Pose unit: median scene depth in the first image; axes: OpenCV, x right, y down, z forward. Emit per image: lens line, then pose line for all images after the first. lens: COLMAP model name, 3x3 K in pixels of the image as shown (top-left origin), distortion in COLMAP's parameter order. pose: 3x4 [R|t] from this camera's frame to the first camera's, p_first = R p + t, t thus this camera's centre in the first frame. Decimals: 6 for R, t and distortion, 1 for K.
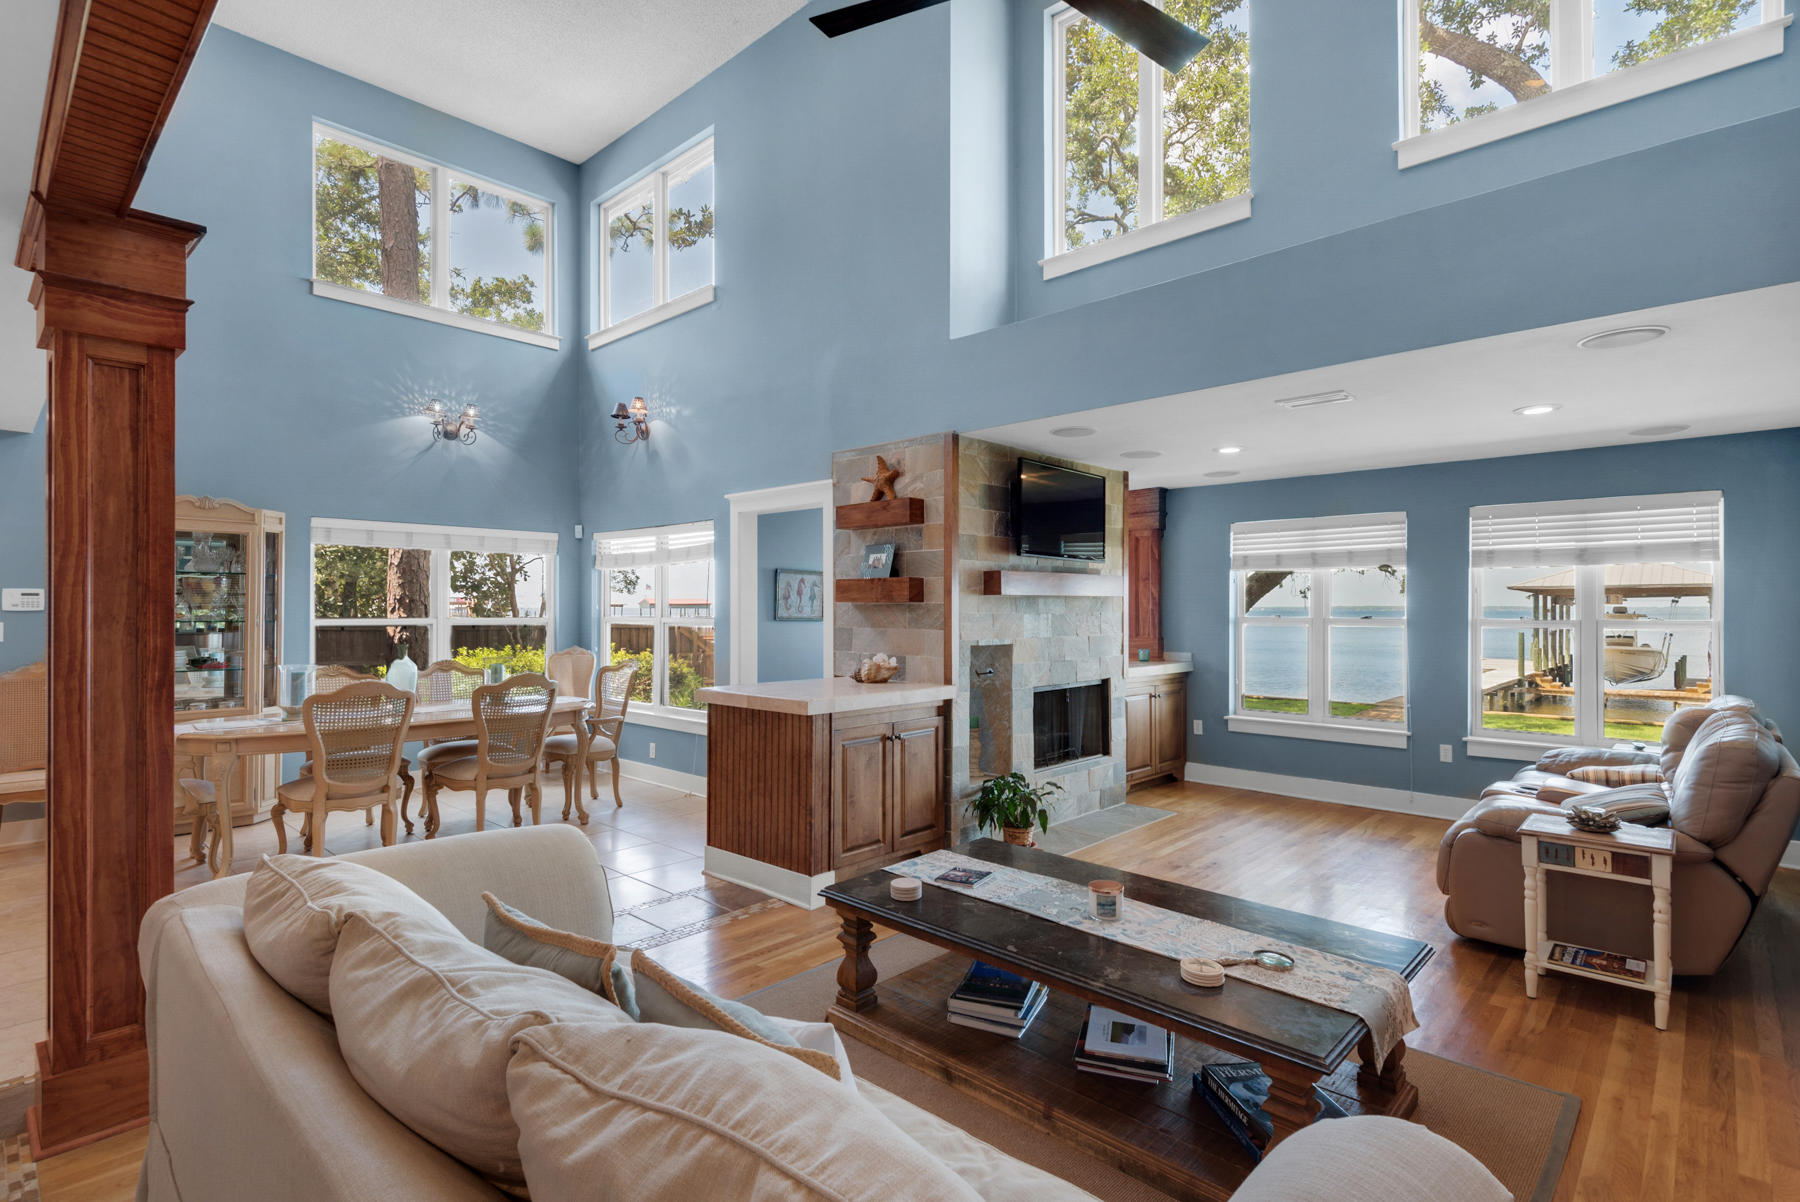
lens RADIAL K [[874.7, 0, 895.4], [0, 874.7, 601.9], [0, 0, 1]] dist [0.035553, -0.022823]
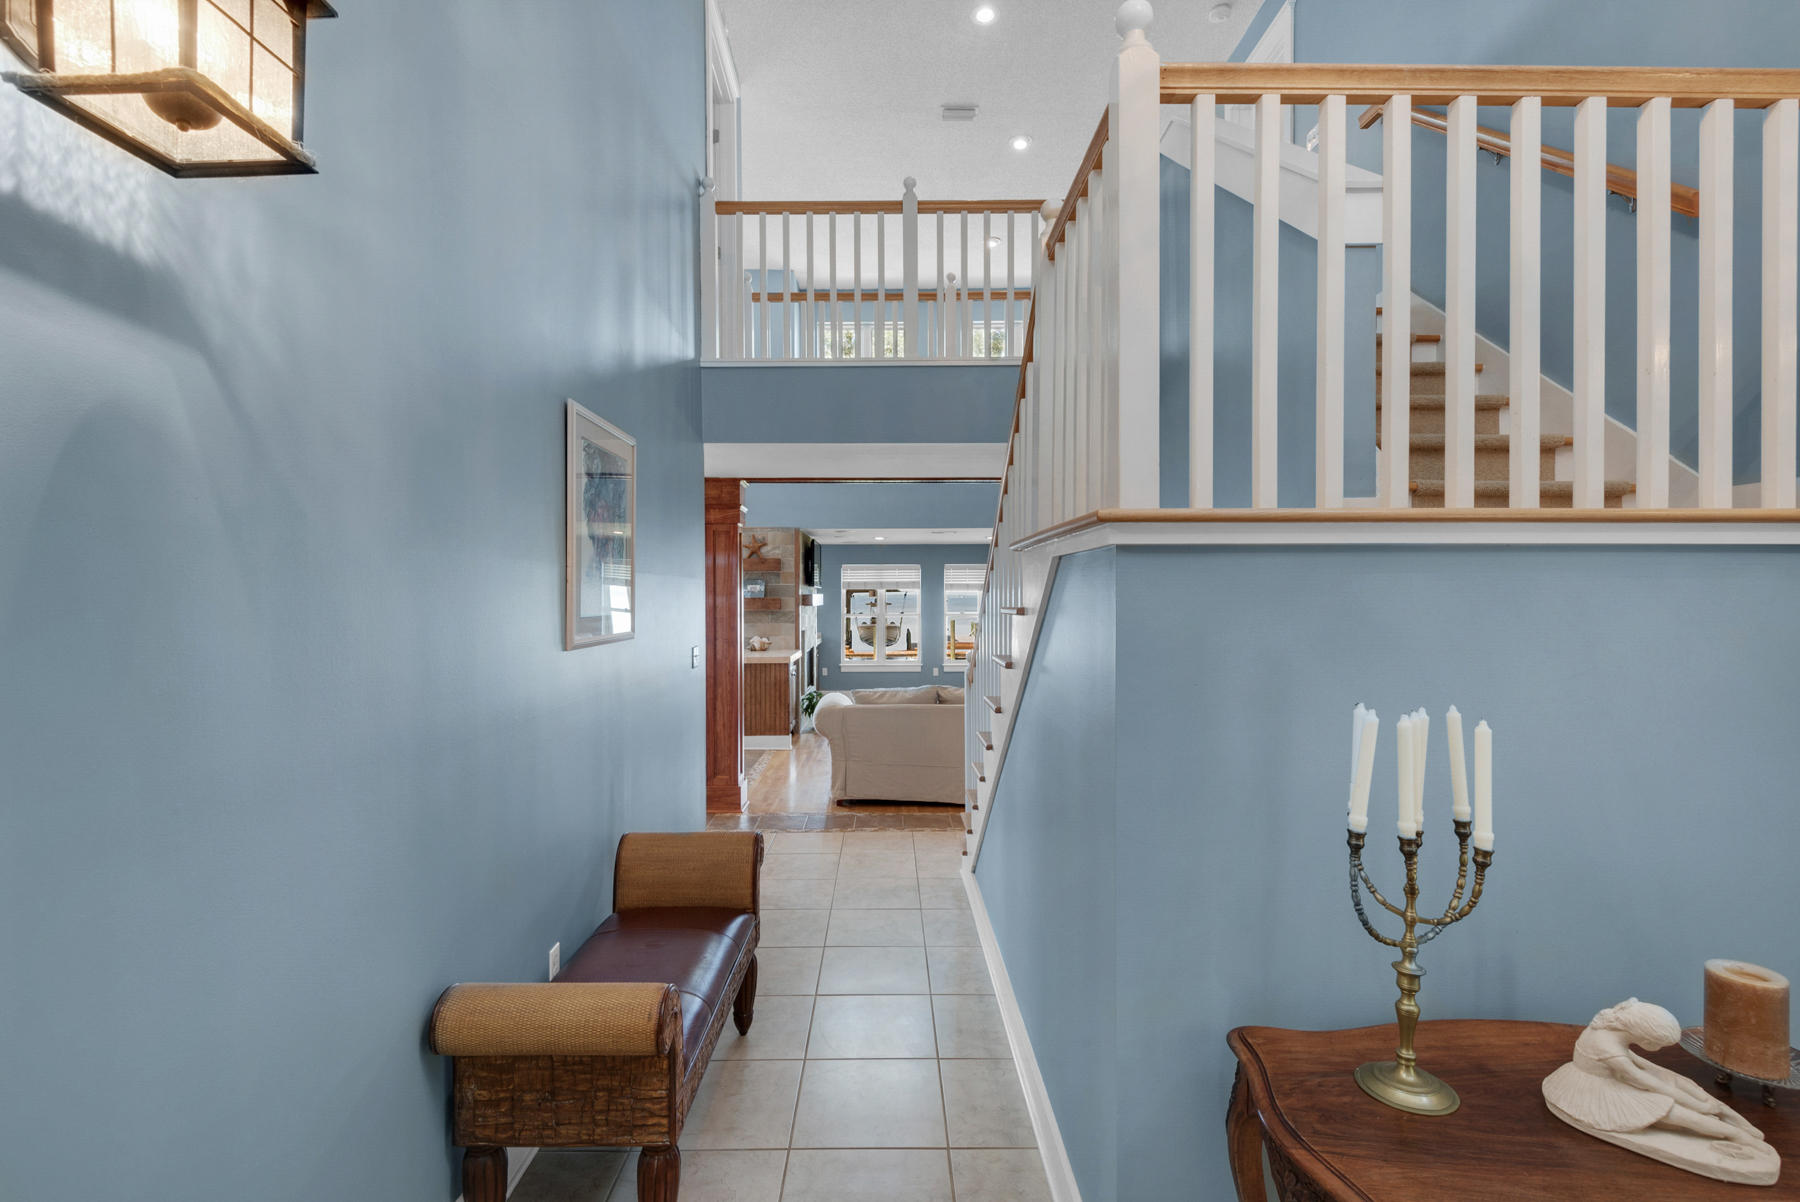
lens RADIAL K [[831.0, 0, 905.9], [0, 831.0, 595.0], [0, 0, 1]] dist [0.034430, -0.018406]
pose [[0.718177, -0.002815, 0.695854, -0.903690], [0.000058, 0.999992, 0.003986, -0.034391], [-0.695860, -0.002823, 0.718172, -0.474472]]
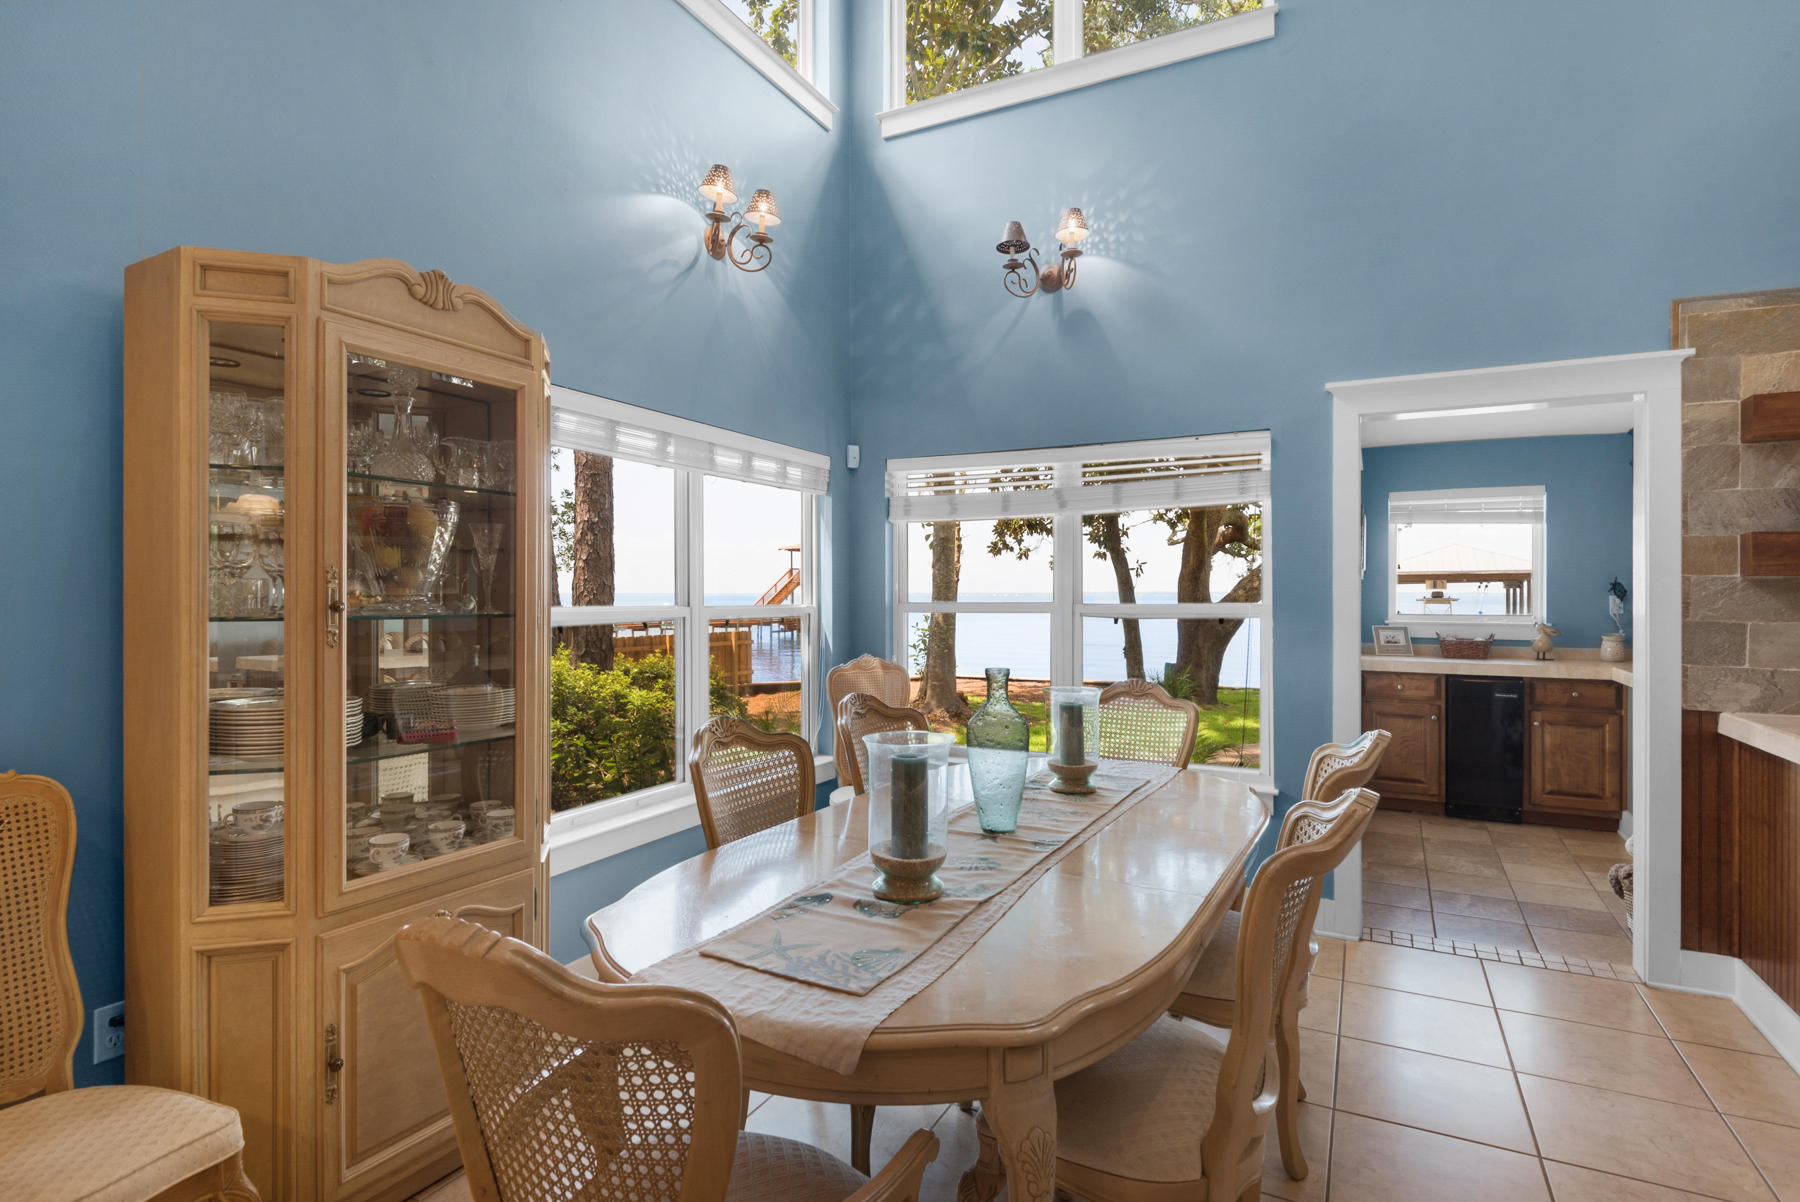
lens RADIAL K [[918.9, 0, 902.6], [0, 918.9, 599.8], [0, 0, 1]] dist [0.033786, -0.020695]
pose [[0.961770, -0.000488, 0.273859, -0.636109], [-0.003512, 0.999894, 0.014116, 0.008303], [-0.273837, -0.014538, 0.961666, 0.523832]]
